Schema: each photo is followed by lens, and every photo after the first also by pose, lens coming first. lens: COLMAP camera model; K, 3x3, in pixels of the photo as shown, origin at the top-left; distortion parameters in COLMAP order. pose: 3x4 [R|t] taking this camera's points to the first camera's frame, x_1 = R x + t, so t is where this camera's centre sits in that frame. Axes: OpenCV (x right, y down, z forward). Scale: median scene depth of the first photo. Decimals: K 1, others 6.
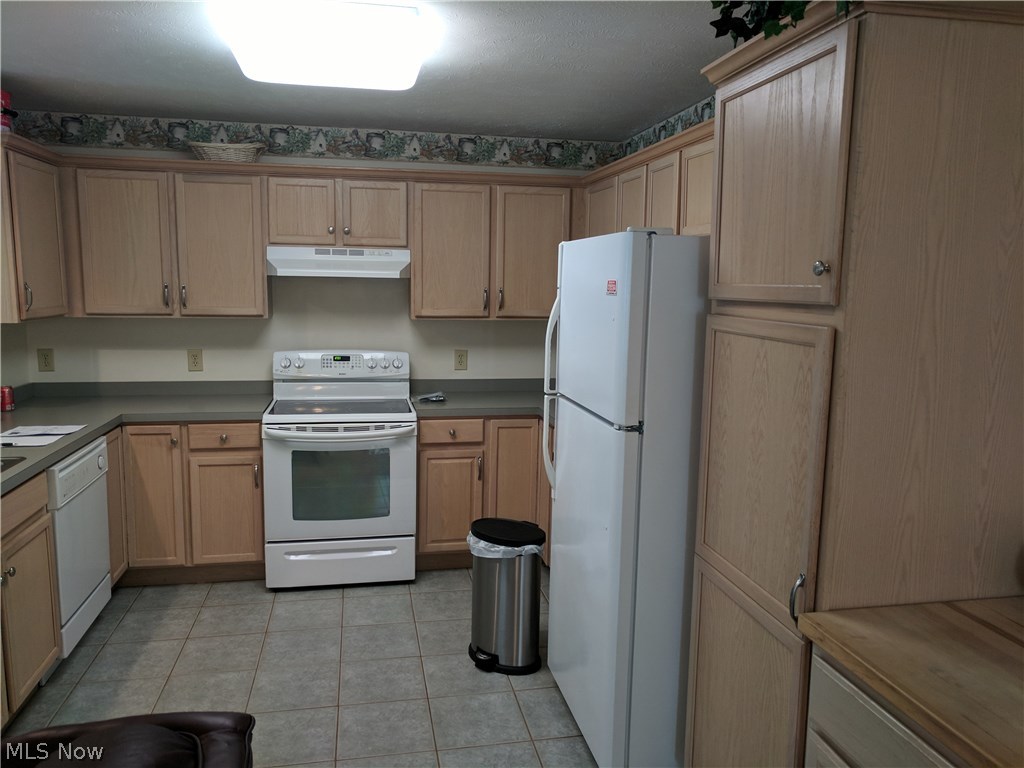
lens RADIAL K [[775.1, 0, 513.5], [0, 775.1, 386.3], [0, 0, 1]] dist [0.002897, 0.018234]
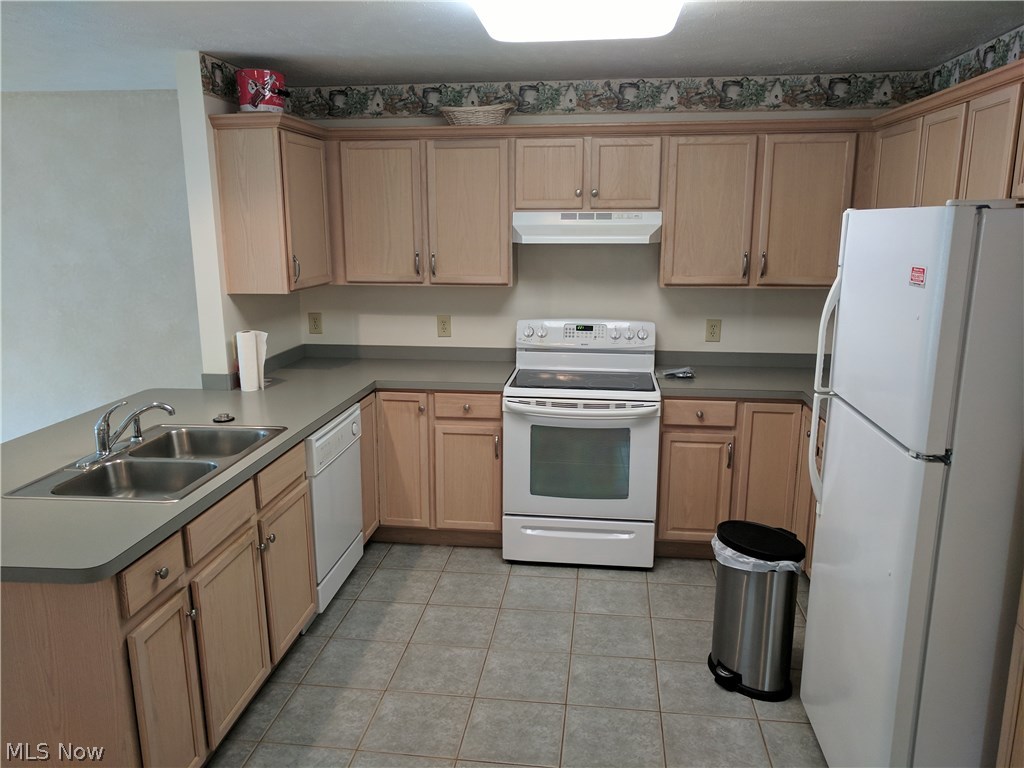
lens RADIAL K [[775.1, 0, 513.0], [0, 775.1, 386.9], [0, 0, 1]] dist [0.002897, 0.018234]
pose [[0.949695, 0.049067, -0.309308, -0.007665], [-0.026721, 0.996744, 0.076075, -0.037740], [0.312034, -0.063983, 0.947914, 0.070042]]
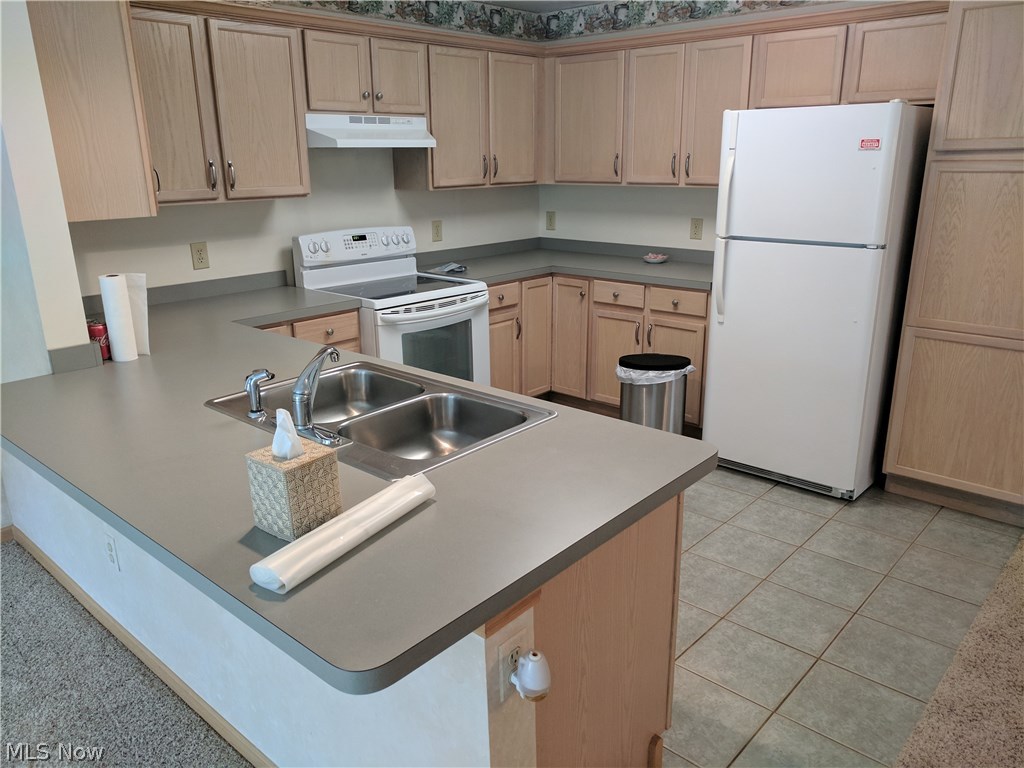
lens RADIAL K [[775.1, 0, 516.9], [0, 775.1, 381.2], [0, 0, 1]] dist [0.002897, 0.018234]
pose [[0.795496, -0.194310, 0.573960, -0.718351], [0.105788, 0.977180, 0.184197, -0.021802], [-0.596653, -0.085810, 0.797898, 0.137536]]
